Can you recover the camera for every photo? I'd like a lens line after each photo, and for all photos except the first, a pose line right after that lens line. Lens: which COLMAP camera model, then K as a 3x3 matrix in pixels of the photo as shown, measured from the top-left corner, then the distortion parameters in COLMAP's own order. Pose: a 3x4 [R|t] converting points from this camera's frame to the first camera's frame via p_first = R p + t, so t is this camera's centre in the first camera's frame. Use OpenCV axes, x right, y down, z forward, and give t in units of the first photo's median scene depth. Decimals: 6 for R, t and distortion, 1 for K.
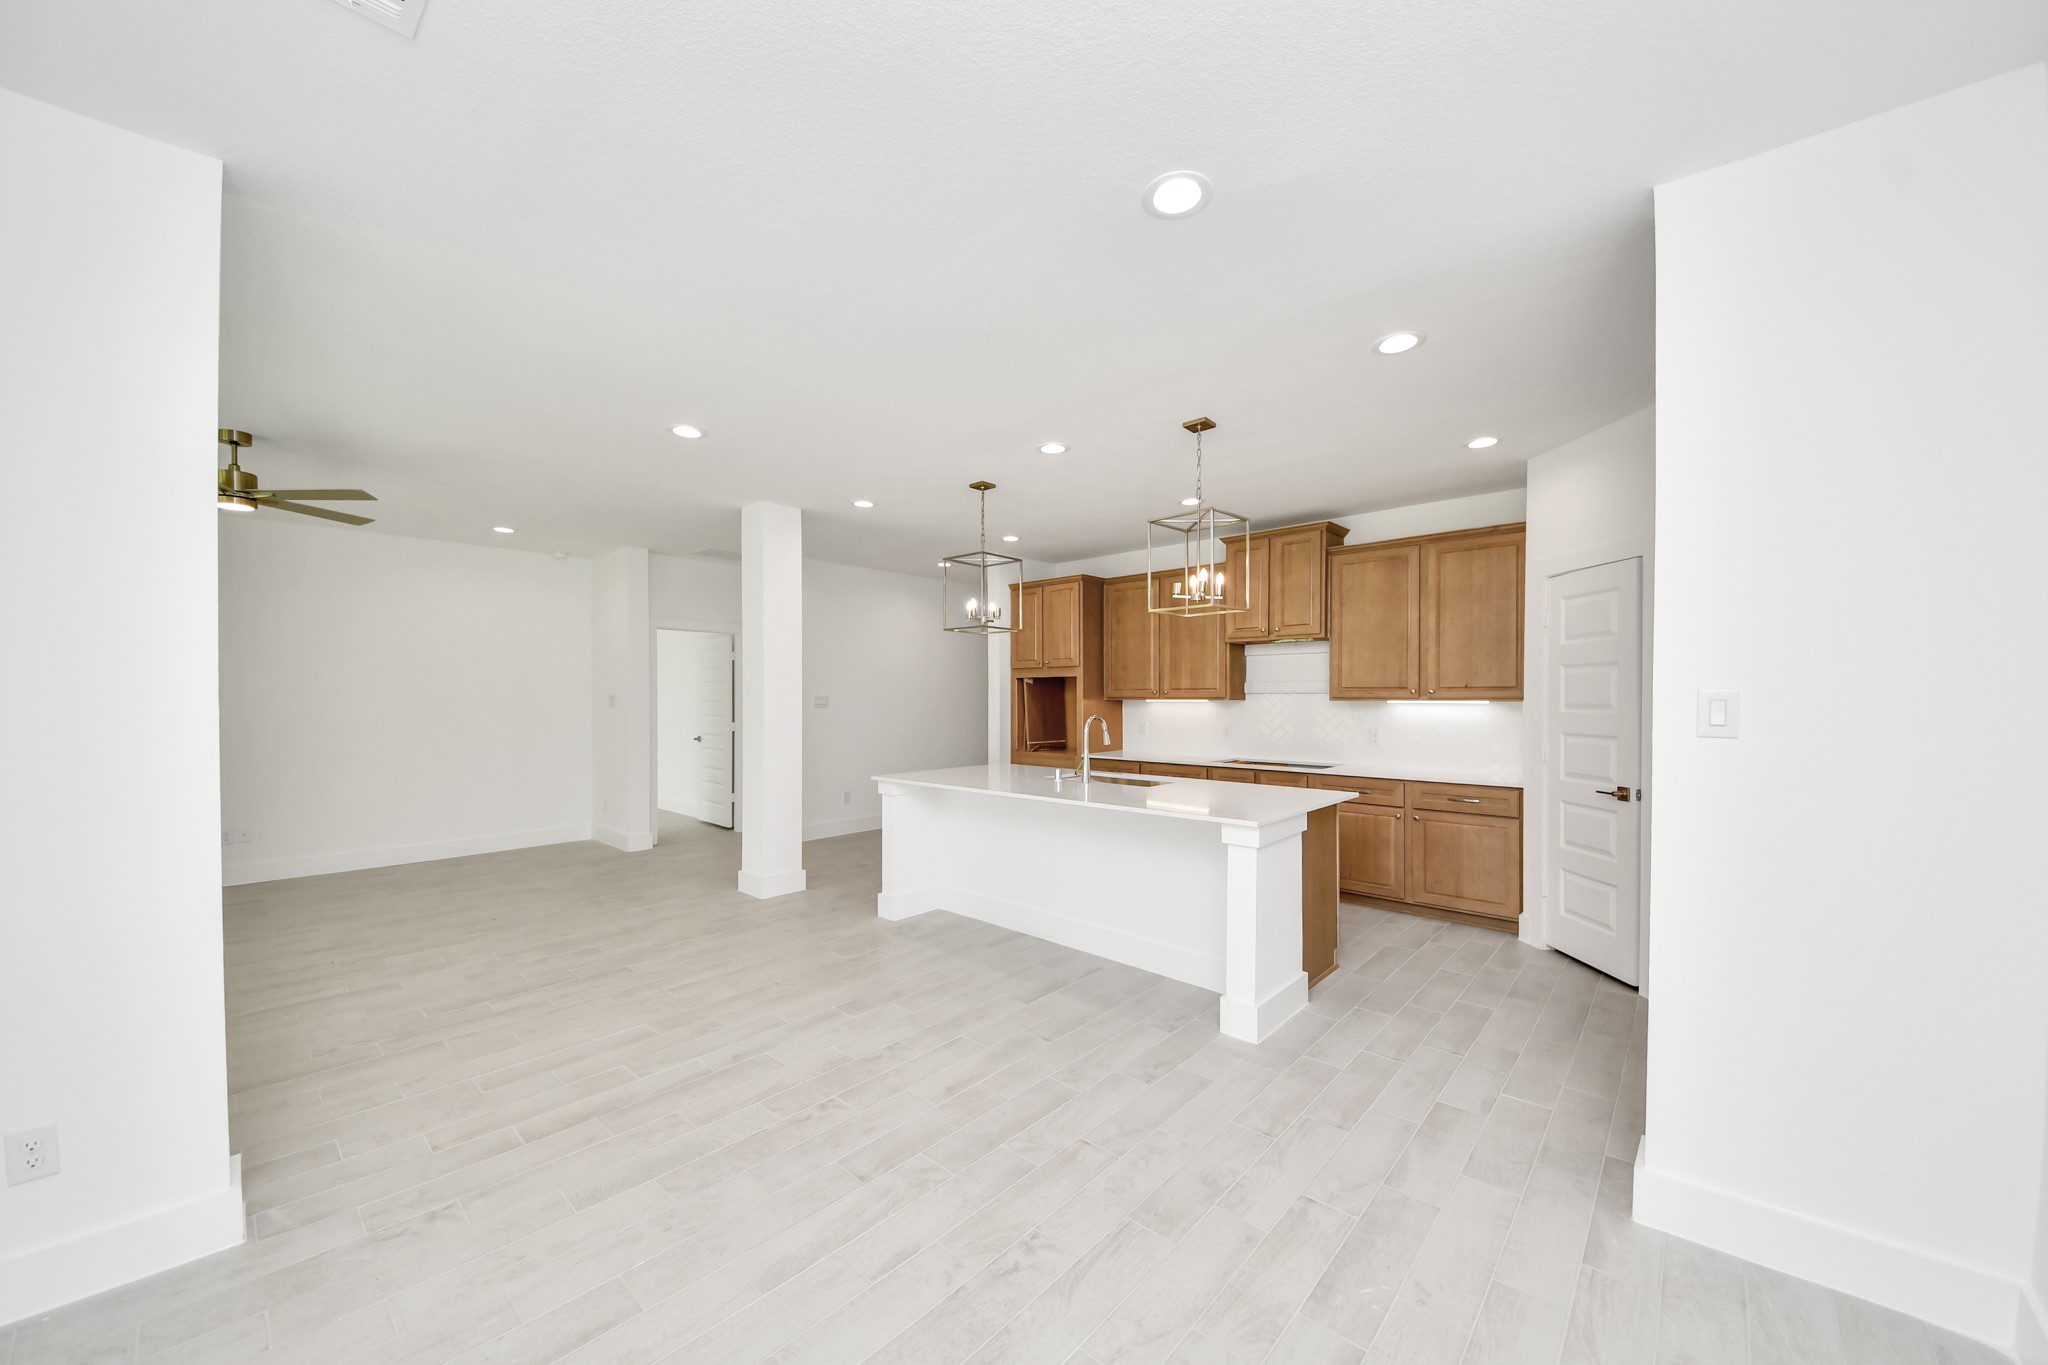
lens RADIAL K [[745.7, 0, 1016.7], [0, 745.7, 698.9], [0, 0, 1]] dist [0.006177, -0.002175]
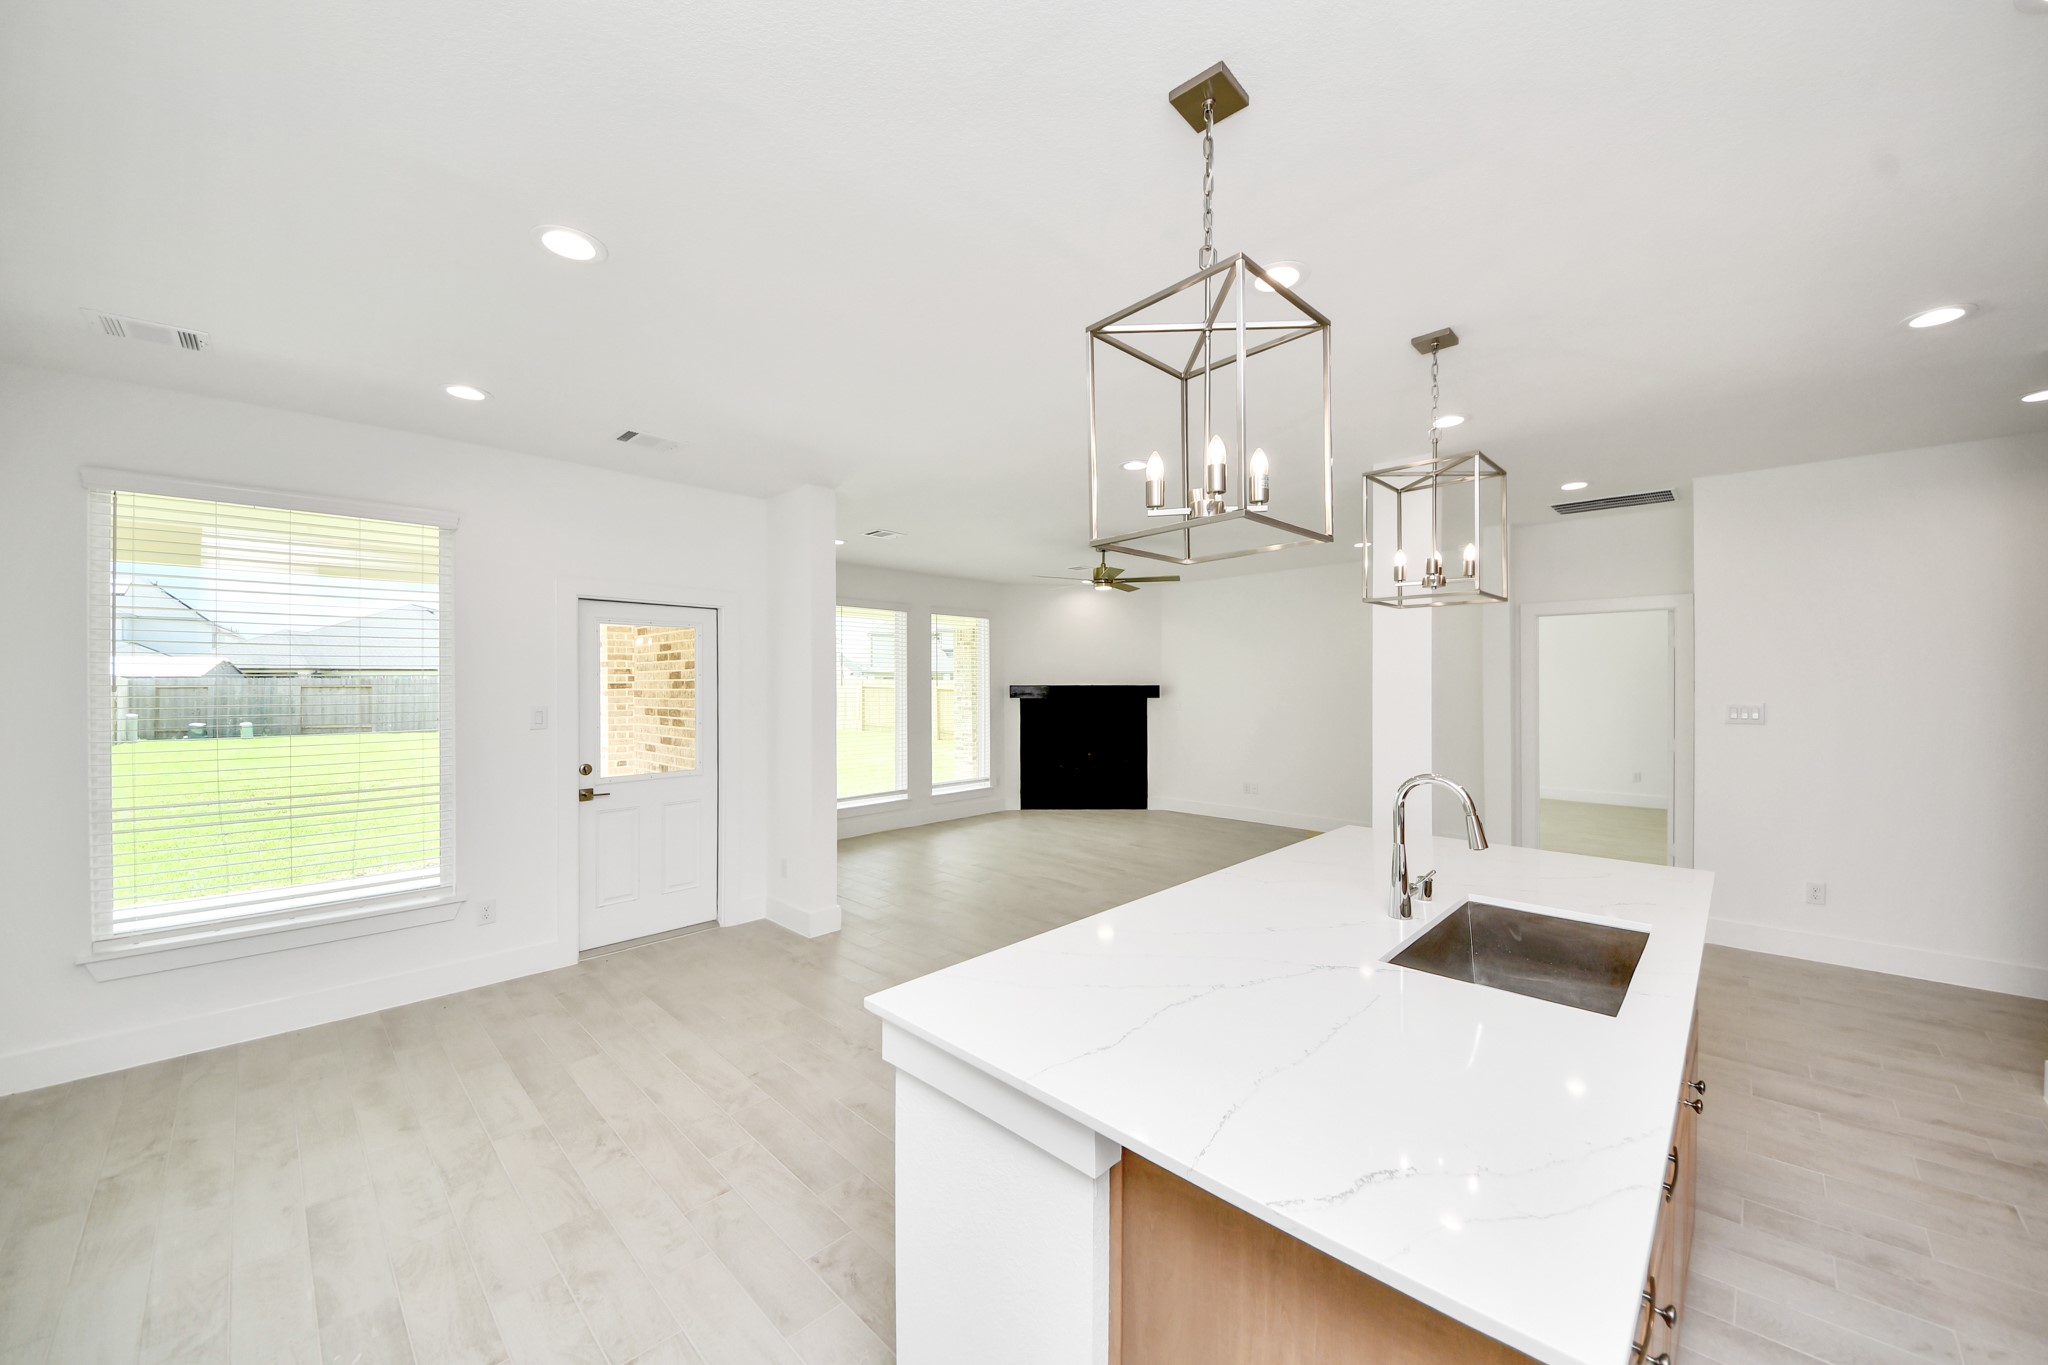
lens RADIAL K [[745.7, 0, 1033.4], [0, 745.7, 682.9], [0, 0, 1]] dist [0.006177, -0.002175]
pose [[-0.015323, -0.001839, -0.999881, 0.659506], [-0.001934, 0.999996, -0.001810, -0.037286], [0.999881, 0.001906, -0.015327, 0.884685]]
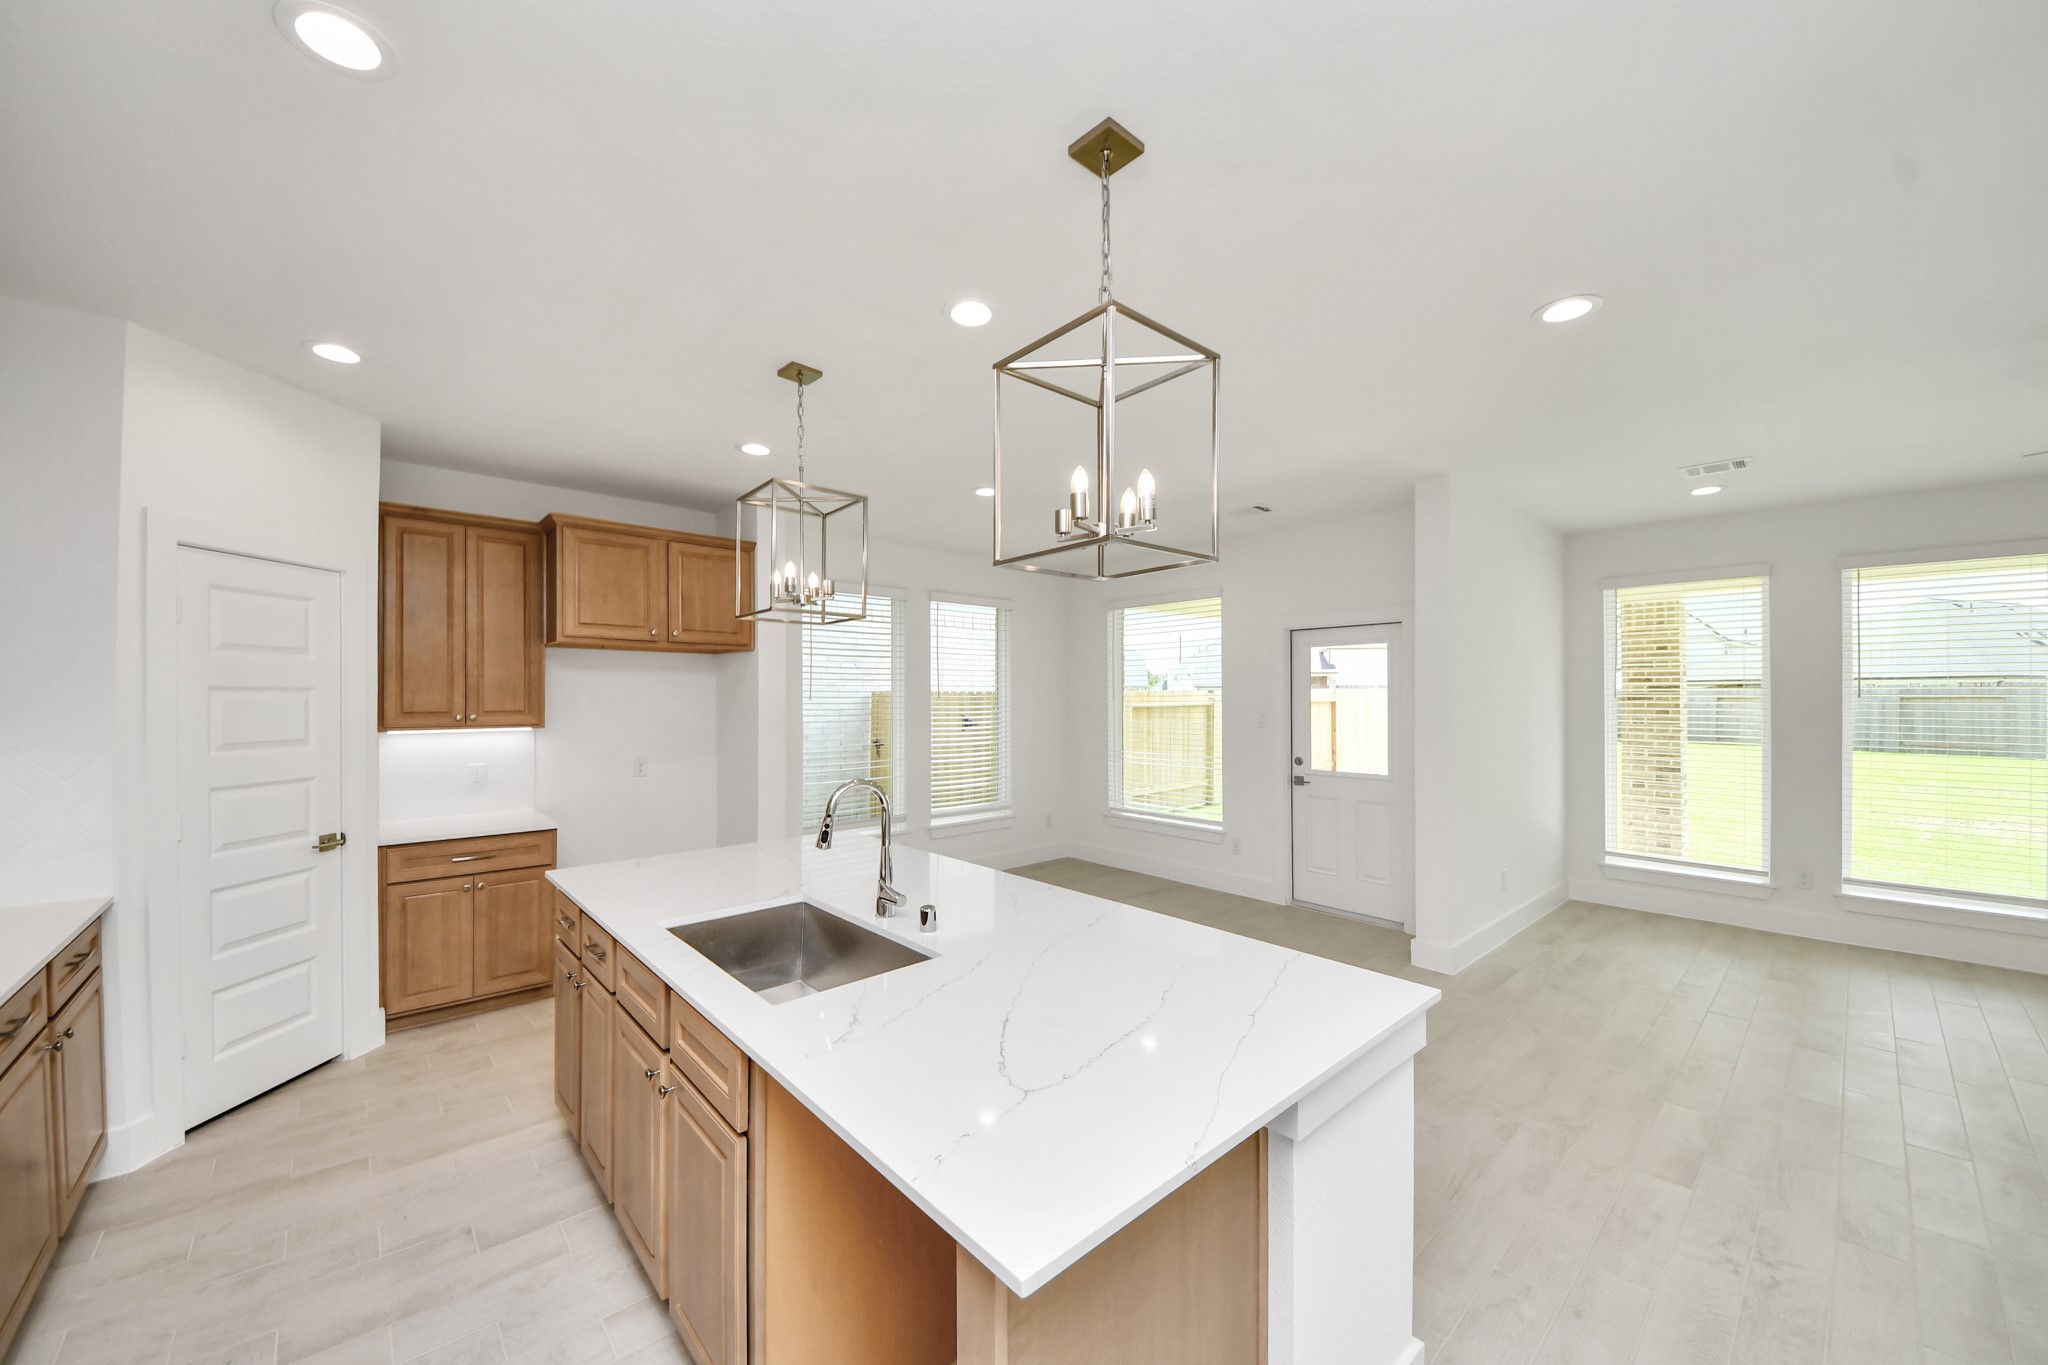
lens RADIAL K [[745.7, 0, 1023.9], [0, 745.7, 680.0], [0, 0, 1]] dist [0.006177, -0.002175]
pose [[-0.996575, 0.000304, 0.082696, -0.041452], [-0.001187, 0.999838, -0.017978, -0.040049], [-0.082688, -0.018014, -0.996413, 1.694254]]
